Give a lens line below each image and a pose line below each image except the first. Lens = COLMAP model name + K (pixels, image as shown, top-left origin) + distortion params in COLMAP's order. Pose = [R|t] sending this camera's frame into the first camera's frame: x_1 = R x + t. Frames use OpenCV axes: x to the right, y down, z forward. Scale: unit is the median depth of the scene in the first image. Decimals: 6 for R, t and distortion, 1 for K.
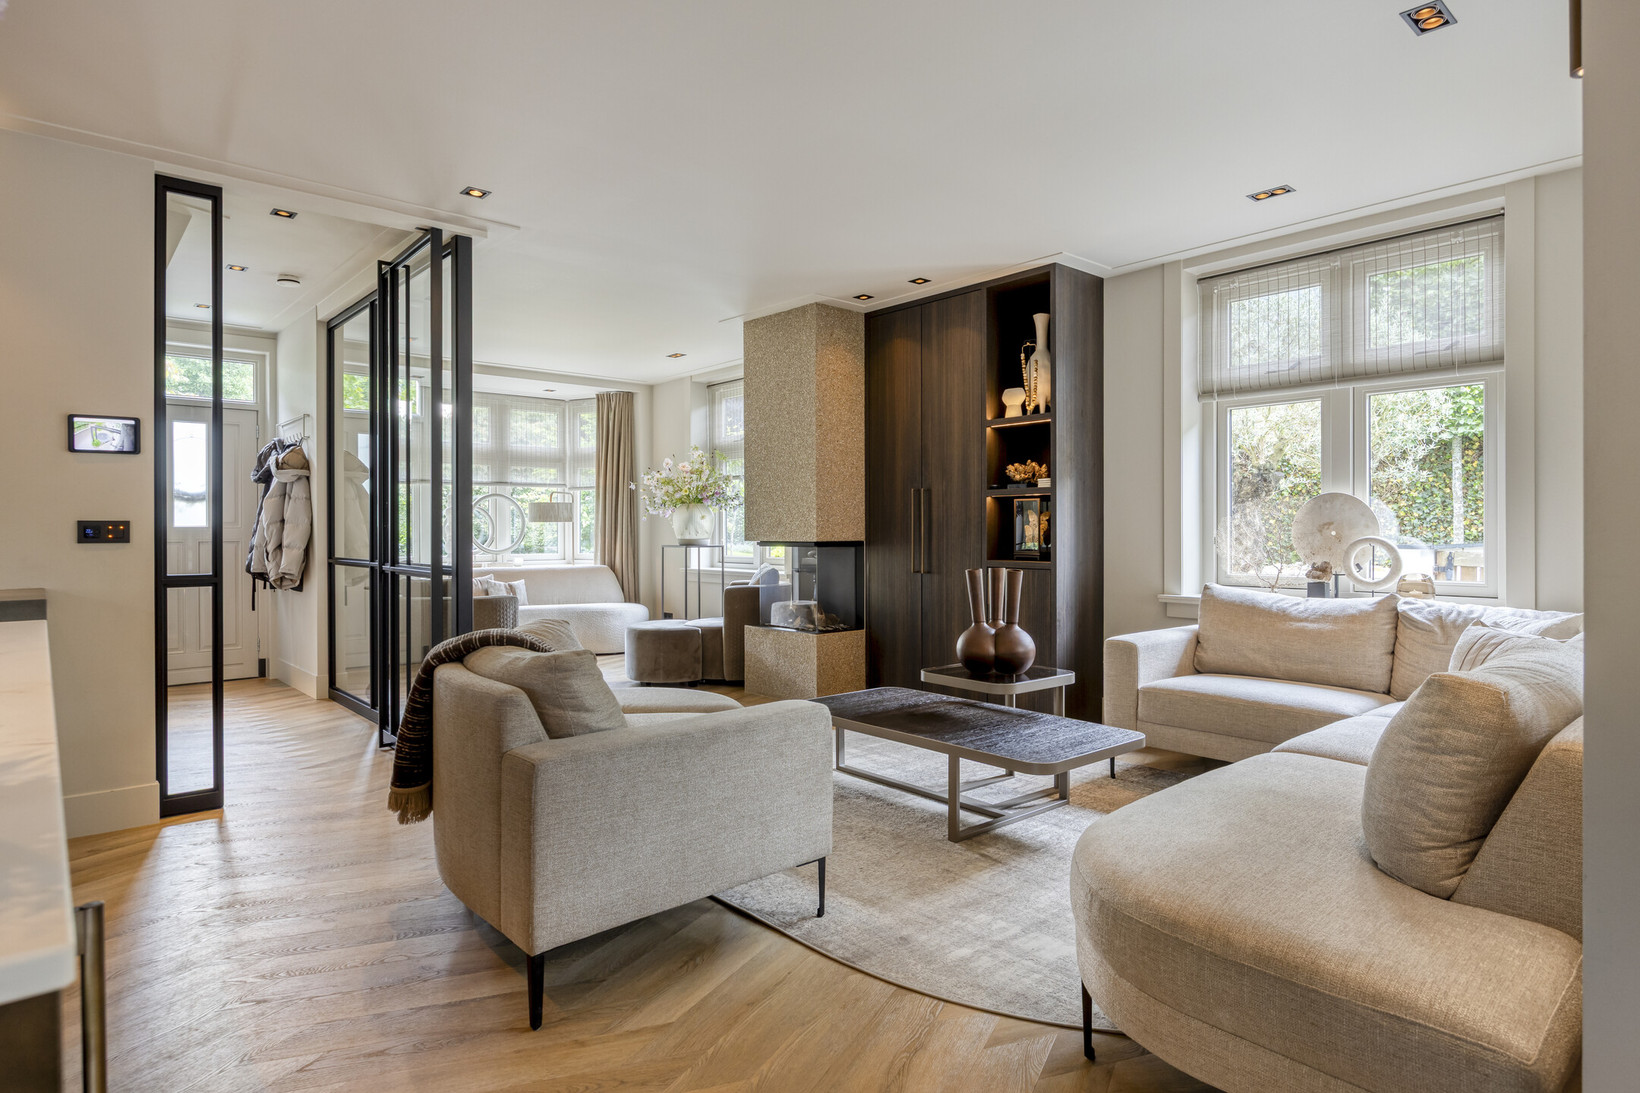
lens RADIAL K [[905.6, 0, 825.3], [0, 905.6, 530.1], [0, 0, 1]] dist [0.002856, -0.004544]
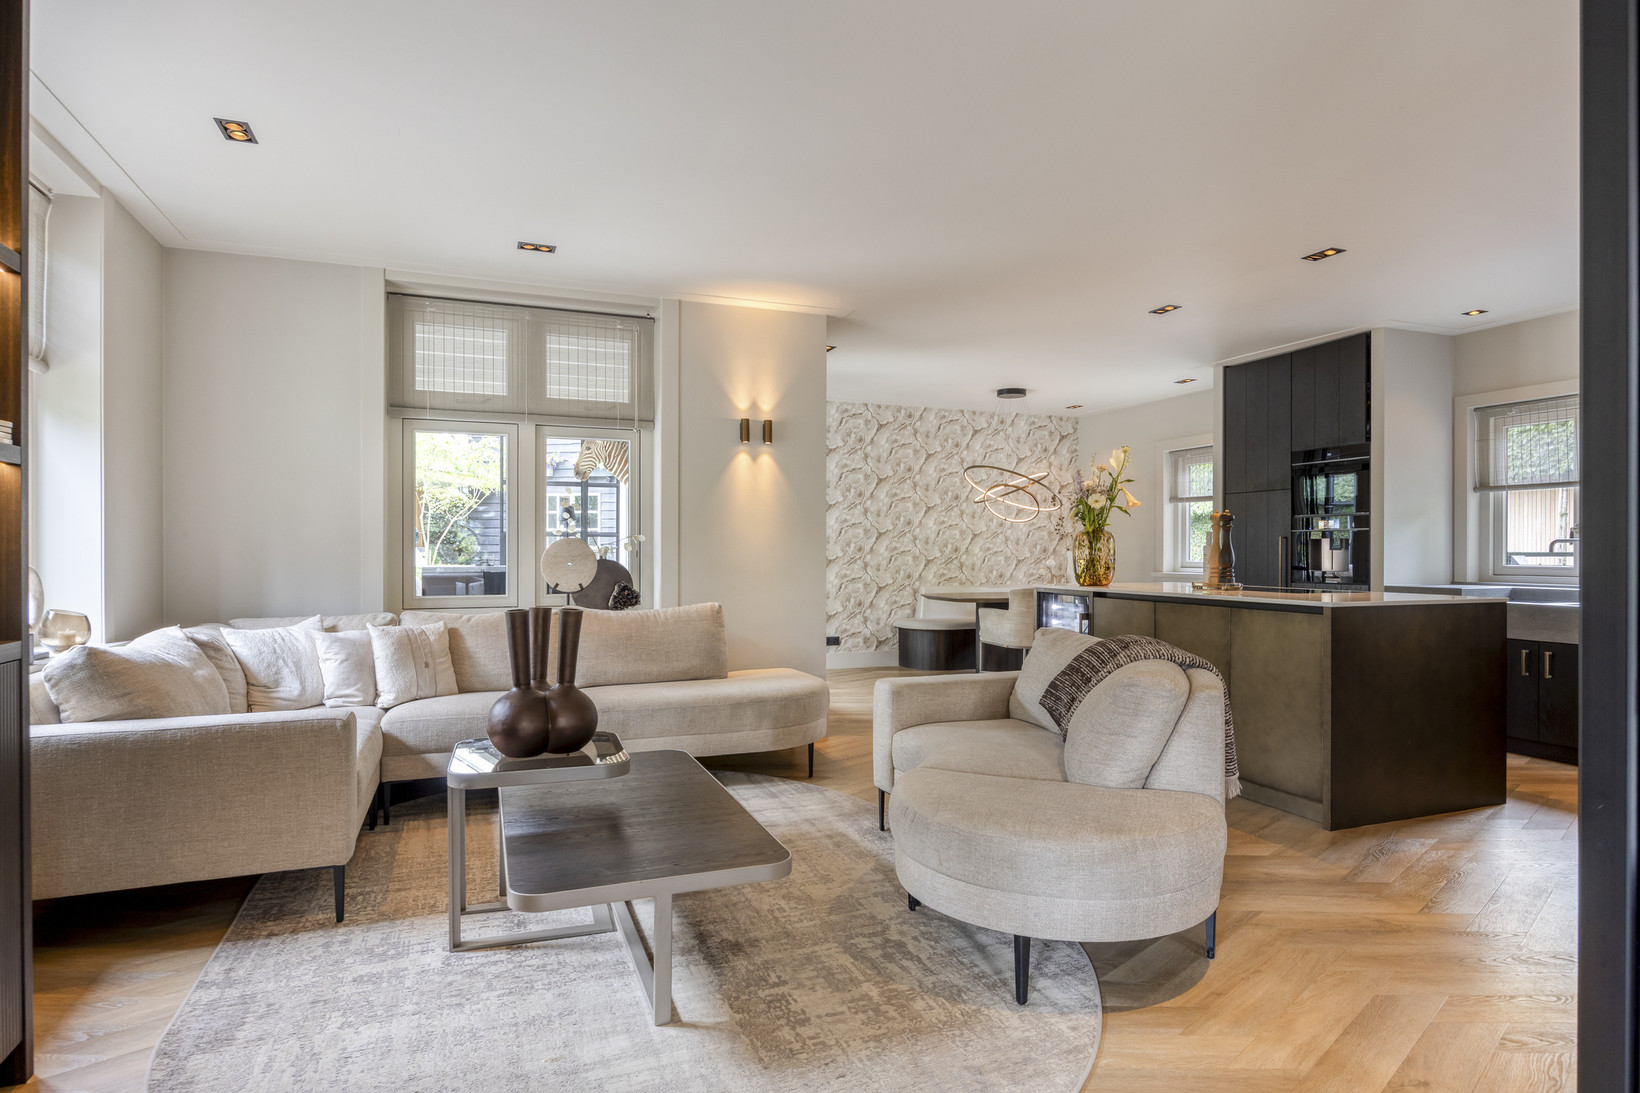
lens RADIAL K [[905.6, 0, 821.6], [0, 905.6, 551.6], [0, 0, 1]] dist [0.002856, -0.004544]
pose [[-0.939731, 0.000545, 0.341913, -0.199998], [0.000812, 0.999999, 0.000639, -0.002514], [-0.341912, 0.000878, -0.939731, 1.185606]]
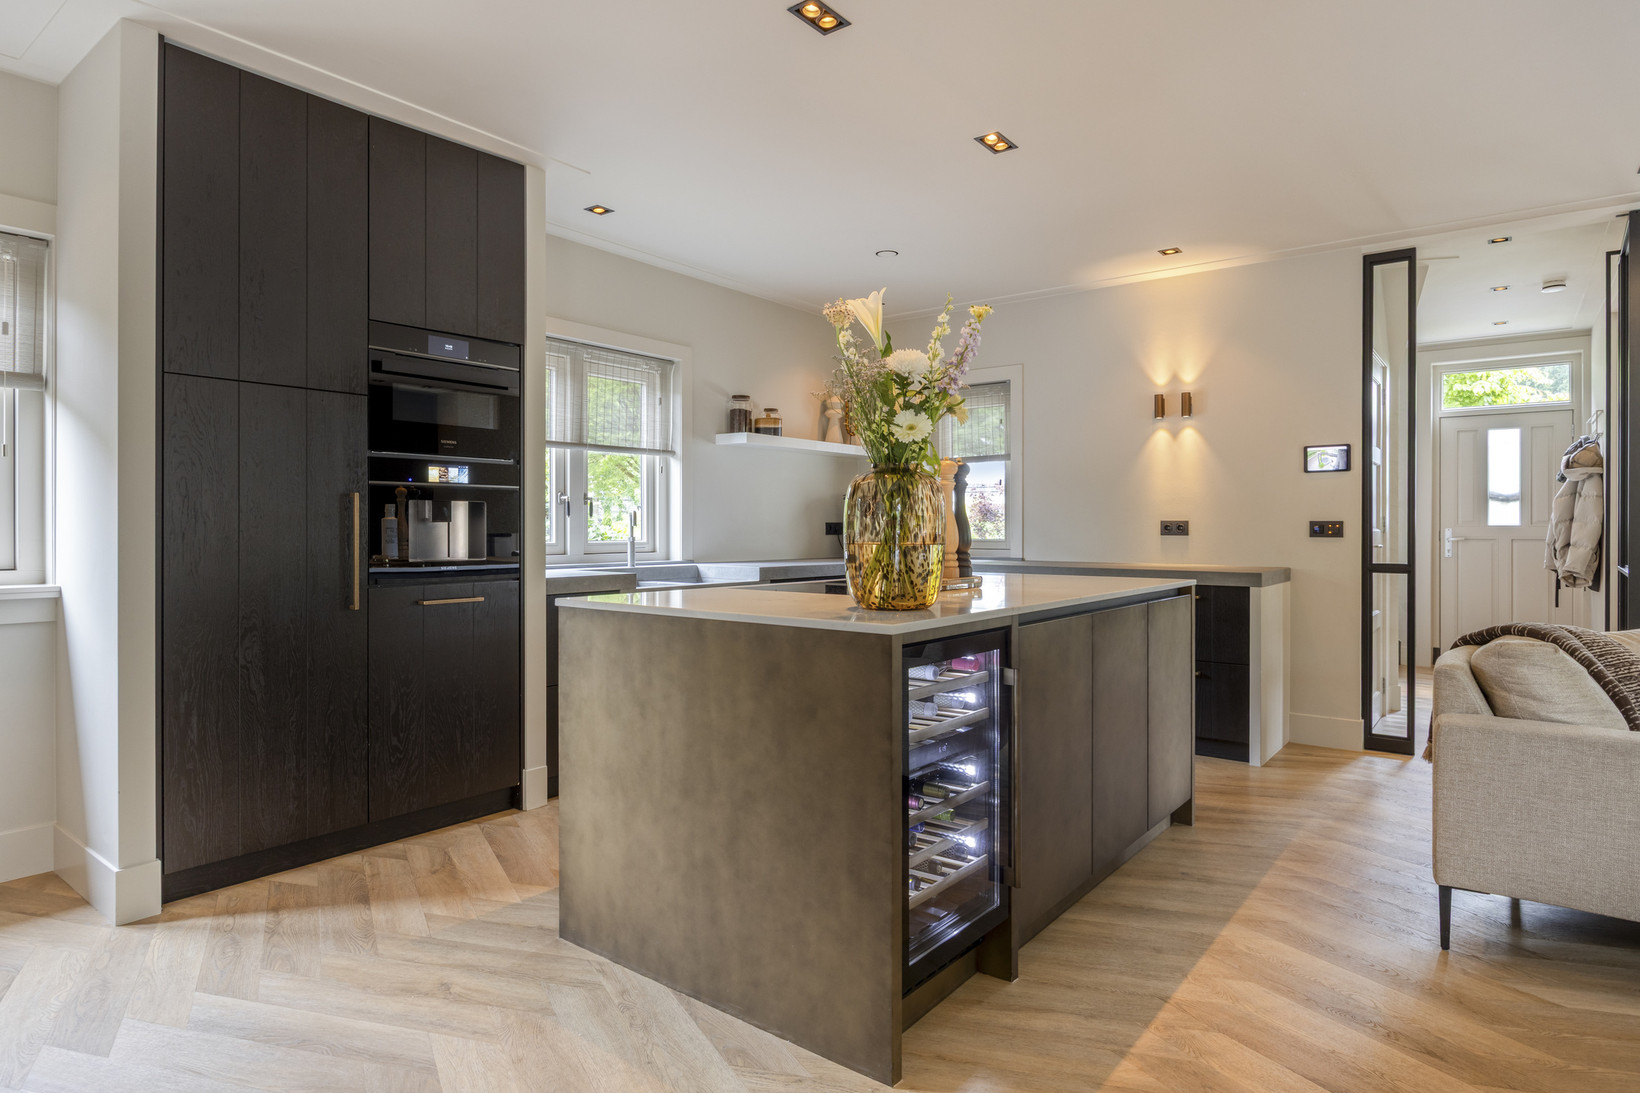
lens RADIAL K [[905.6, 0, 824.9], [0, 905.6, 529.7], [0, 0, 1]] dist [0.002856, -0.004544]
pose [[0.193326, 0.005103, -0.981121, 0.268715], [-0.002746, 0.999985, 0.004660, -0.000981], [0.981131, 0.001793, 0.193337, -0.010895]]
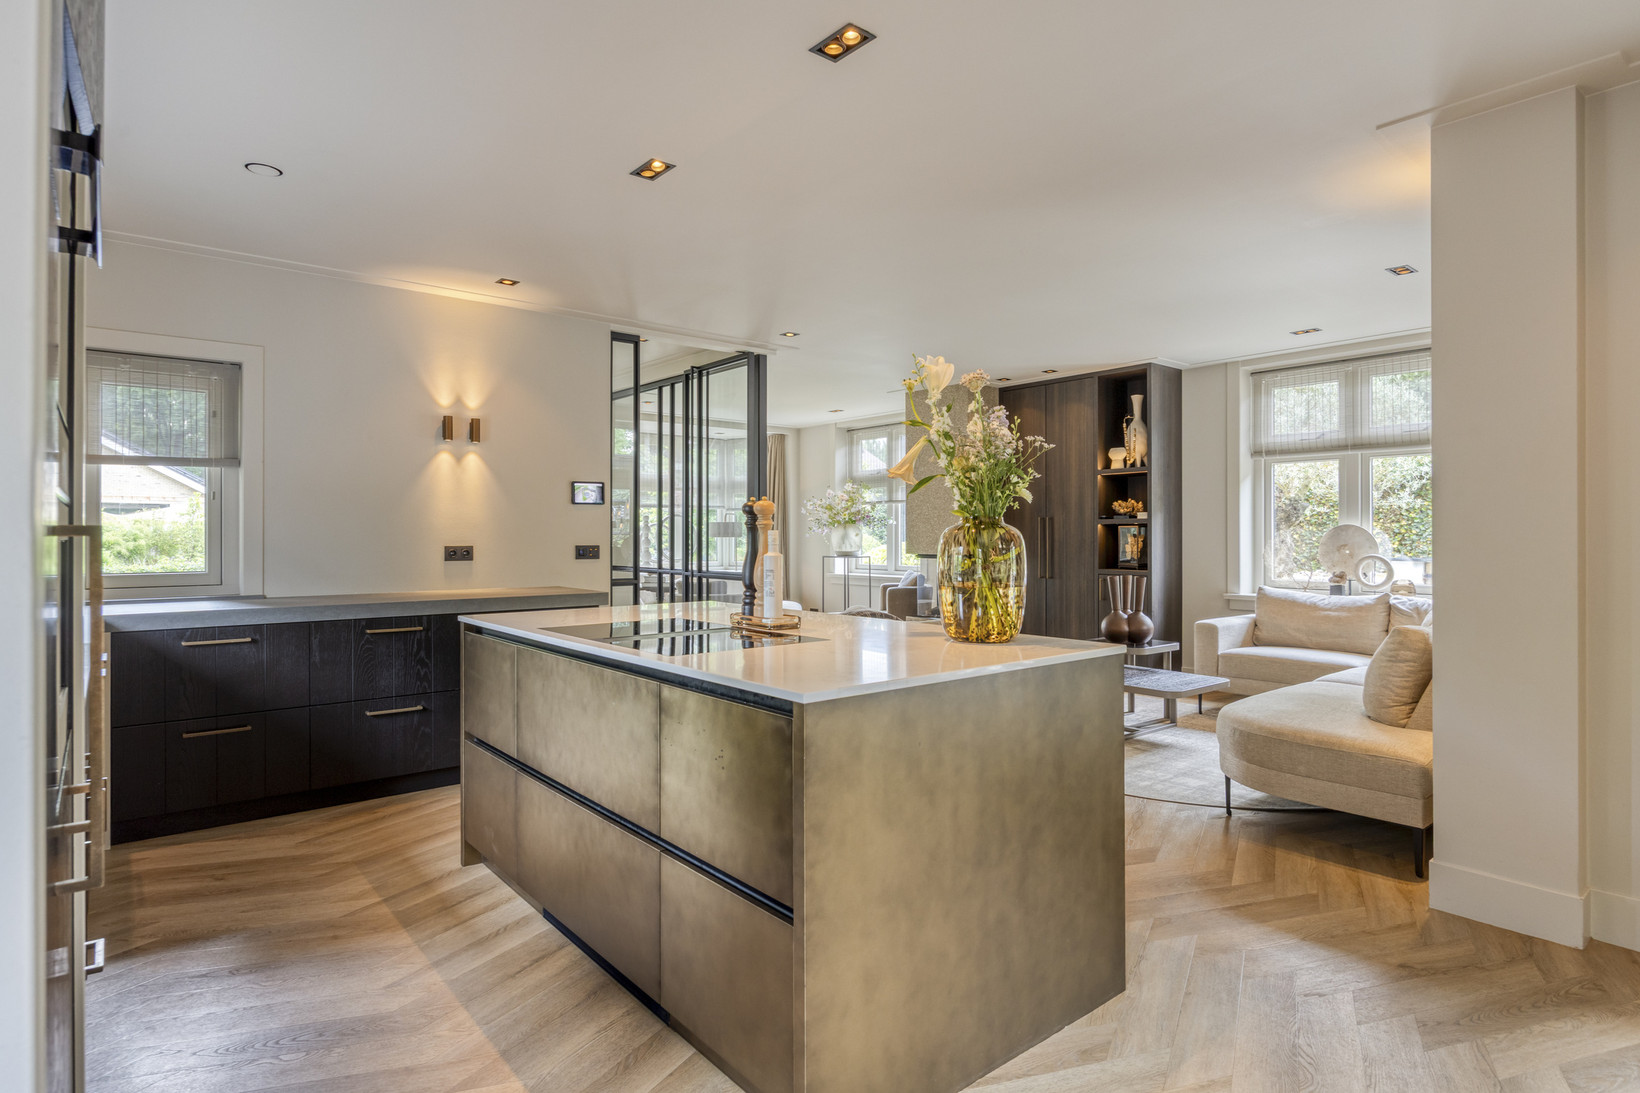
lens RADIAL K [[874.2, 0, 820.6], [0, 874.2, 532.3], [0, 0, 1]] dist [-0.008086, 0.001714]
pose [[0.999524, 0.000946, -0.030840, -0.212564], [-0.001052, 0.999994, -0.003411, -0.019144], [0.030836, 0.003441, 0.999519, -0.374384]]
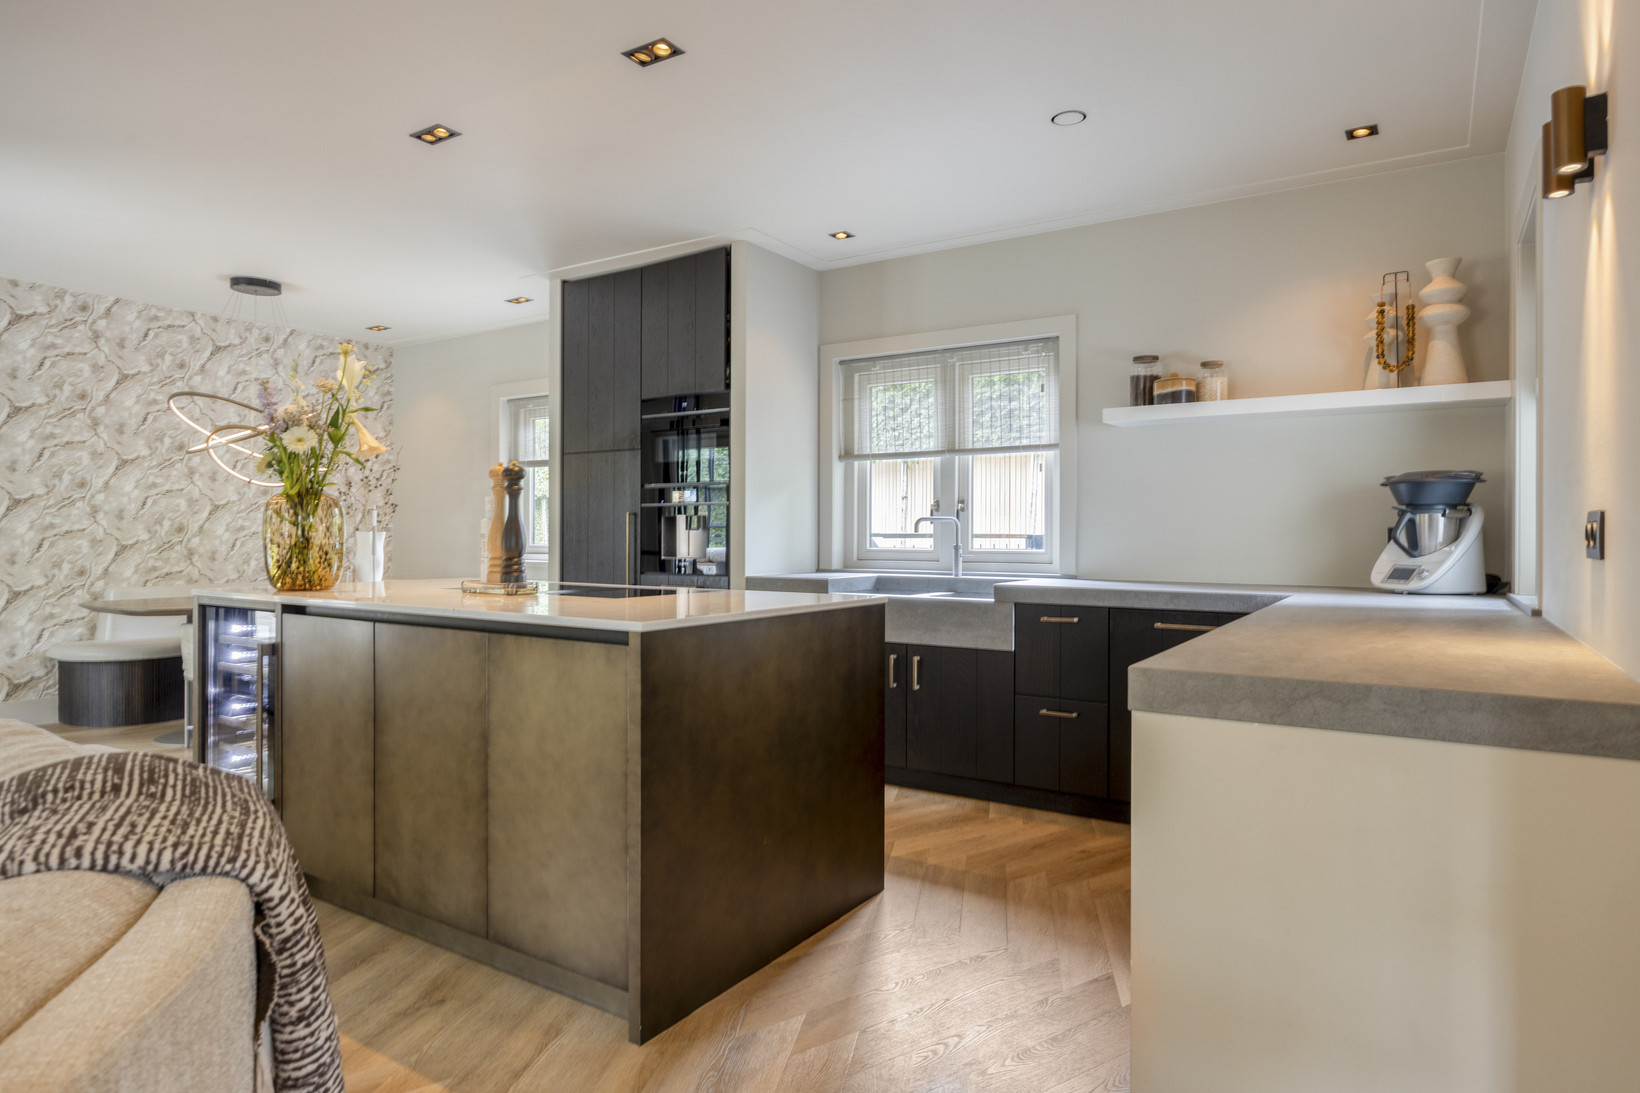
lens RADIAL K [[954.3, 0, 834.8], [0, 954.3, 531.4], [0, 0, 1]] dist [-0.007766, -0.001516]
pose [[-0.960191, -0.001668, -0.279340, -0.297329], [-0.000982, 0.999996, -0.002596, 0.000412], [0.279343, -0.002219, -0.960189, 0.795980]]
